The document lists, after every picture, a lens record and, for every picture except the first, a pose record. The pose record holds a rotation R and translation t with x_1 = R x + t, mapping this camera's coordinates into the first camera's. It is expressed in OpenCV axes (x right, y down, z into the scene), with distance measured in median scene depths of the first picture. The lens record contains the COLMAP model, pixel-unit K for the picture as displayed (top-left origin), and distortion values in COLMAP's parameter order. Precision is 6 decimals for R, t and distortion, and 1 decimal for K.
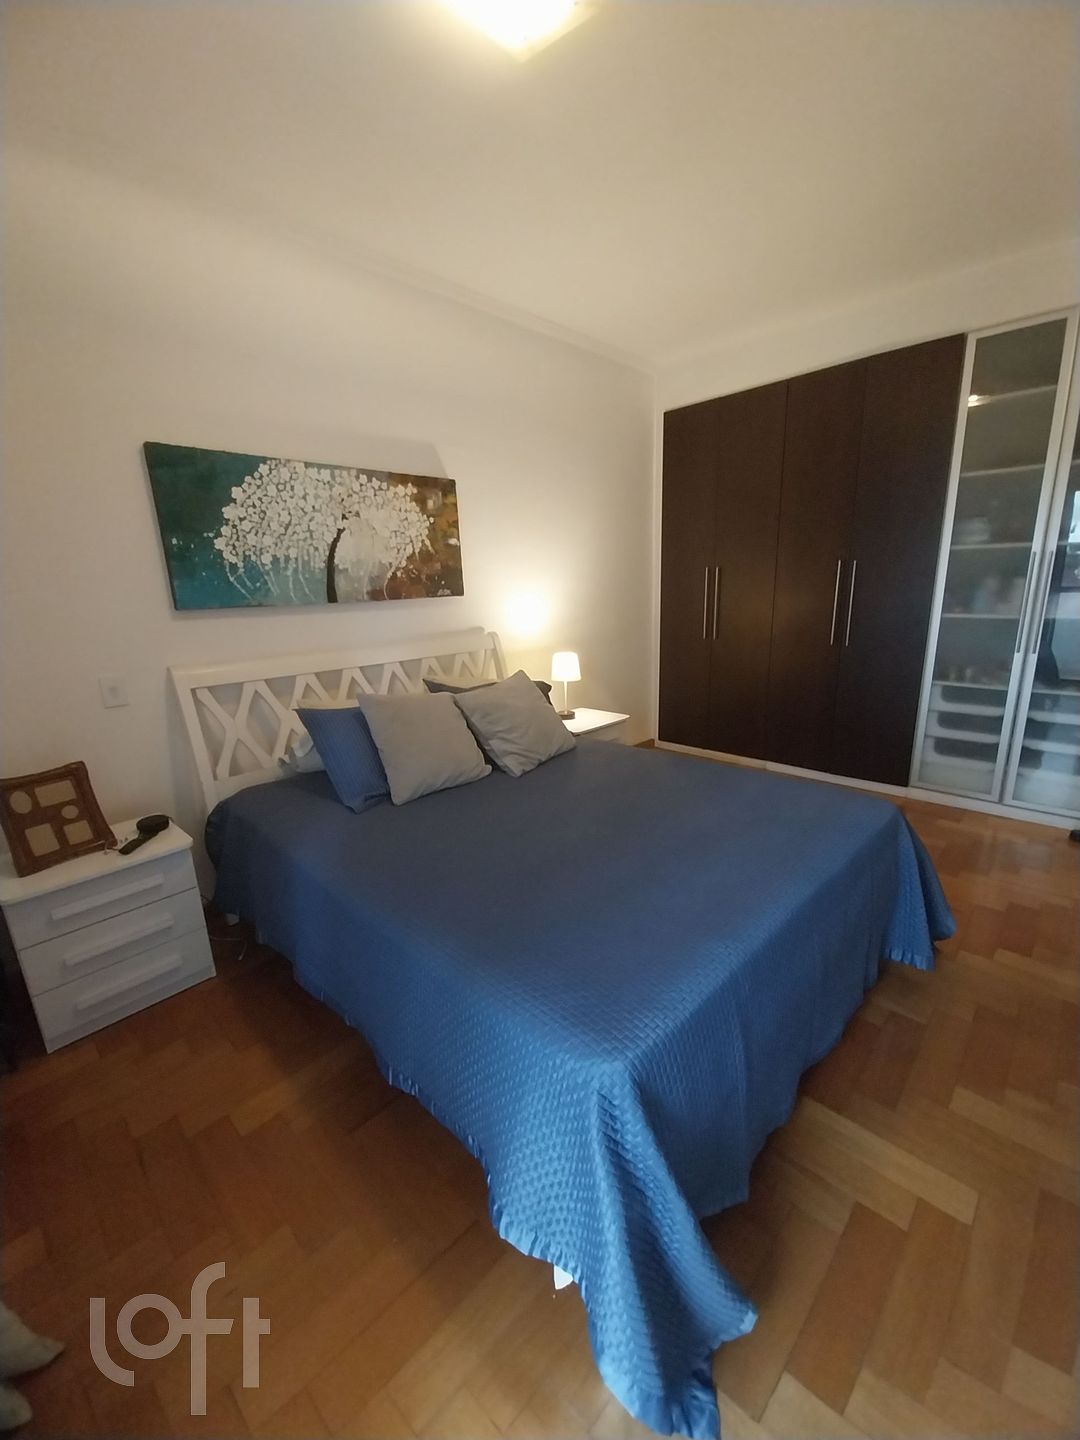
lens RADIAL K [[568.5, 0, 544.0], [0, 568.5, 732.5], [0, 0, 1]] dist [0.015047, -0.015048]
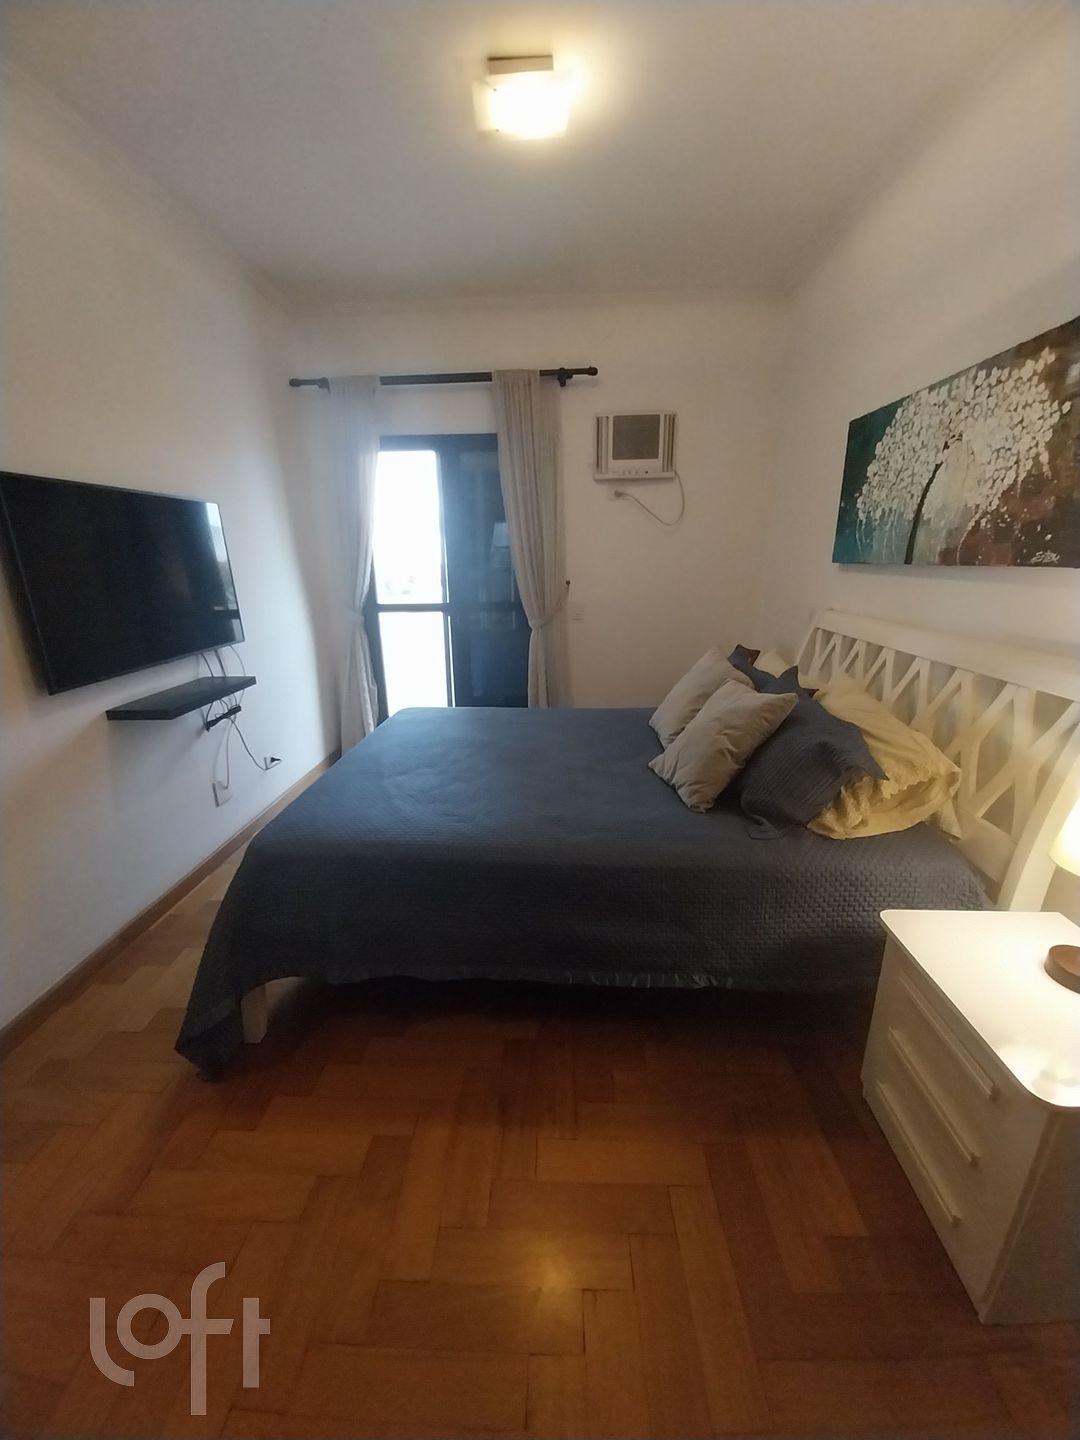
lens RADIAL K [[568.5, 0, 544.0], [0, 568.5, 732.5], [0, 0, 1]] dist [0.015047, -0.015048]
pose [[-0.740512, 0.240297, -0.627614, 0.512635], [-0.132365, 0.863445, 0.486767, -0.313563], [0.658879, 0.443531, -0.607585, 1.138188]]
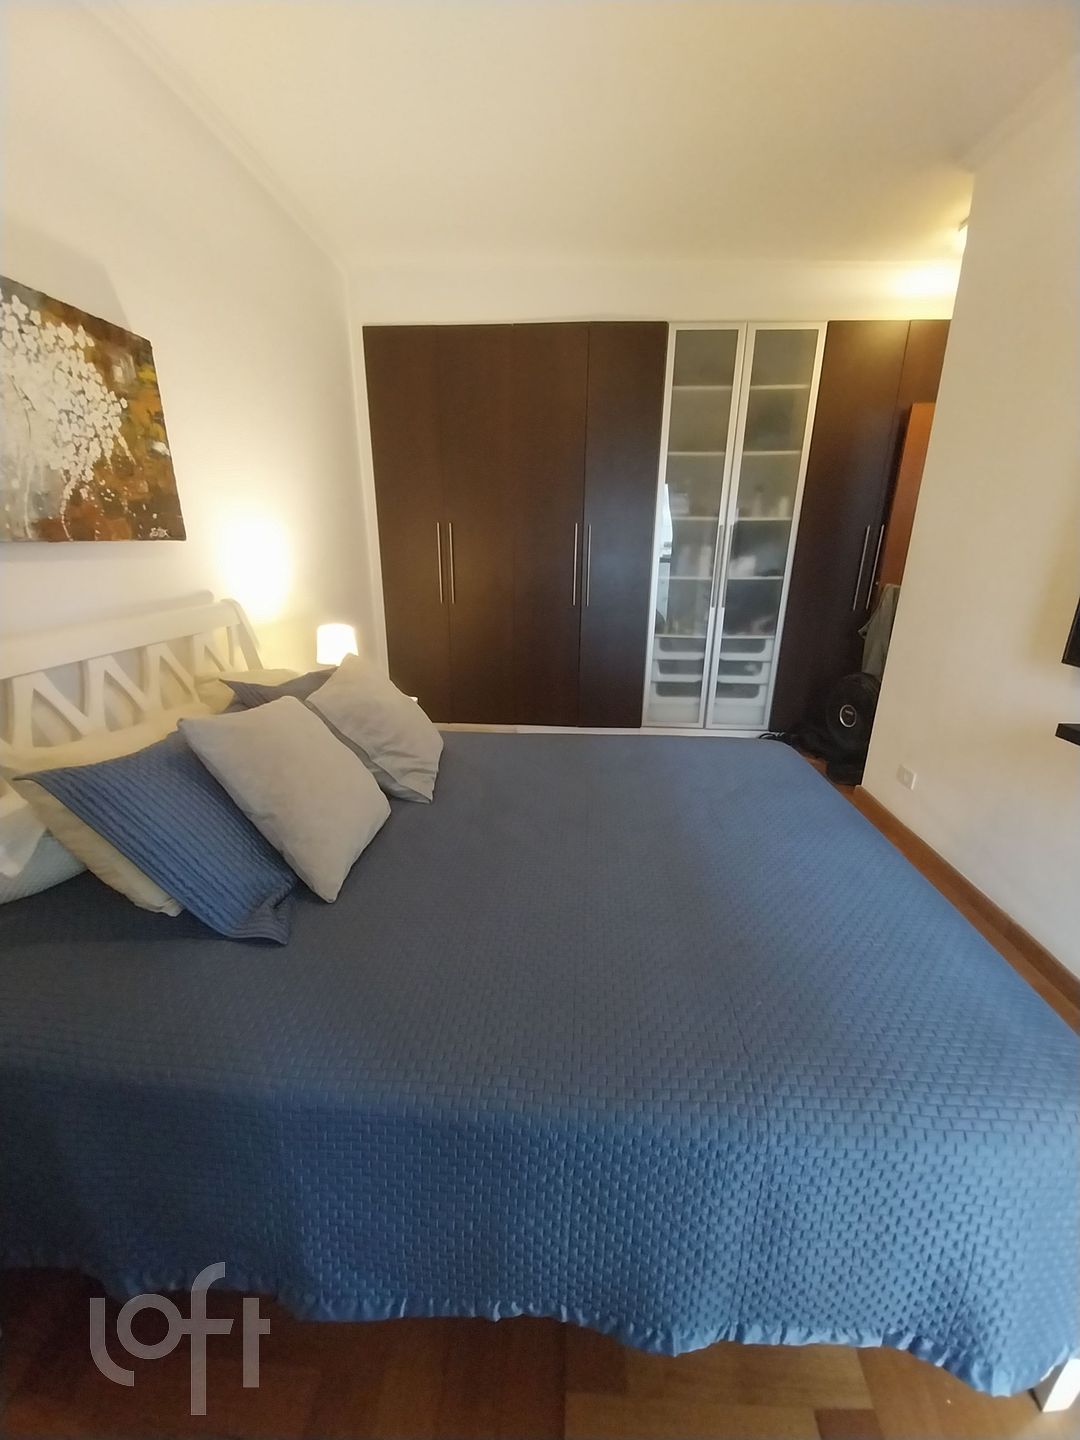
lens RADIAL K [[568.5, 0, 544.0], [0, 568.5, 732.5], [0, 0, 1]] dist [0.015047, -0.015048]
pose [[0.753597, -0.168169, 0.635461, -0.302488], [0.132179, 0.985743, 0.104116, -0.050151], [-0.643910, 0.005533, 0.765082, 0.293808]]
